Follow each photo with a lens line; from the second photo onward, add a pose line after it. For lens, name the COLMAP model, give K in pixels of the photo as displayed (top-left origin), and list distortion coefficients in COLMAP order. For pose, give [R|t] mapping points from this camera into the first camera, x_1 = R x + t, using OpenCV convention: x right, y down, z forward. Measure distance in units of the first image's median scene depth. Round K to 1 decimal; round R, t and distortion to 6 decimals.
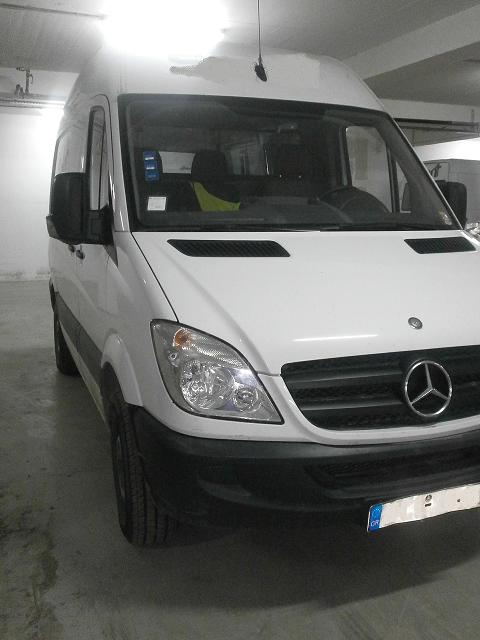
lens RADIAL K [[607.4, 0, 240.4], [0, 607.4, 305.4], [0, 0, 1]] dist [0.012367, 0.008565]
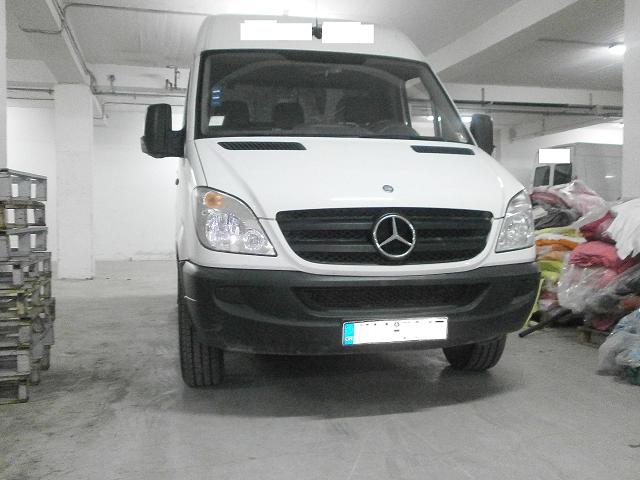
lens RADIAL K [[607.2, 0, 320.0], [0, 607.2, 240.0], [0, 0, 1]] dist [0.003080, 0.005459]
pose [[0.989863, -0.002355, -0.142007, 0.323335], [-0.015197, 0.992365, -0.122393, 0.293780], [0.141211, 0.123310, 0.982270, -0.269955]]
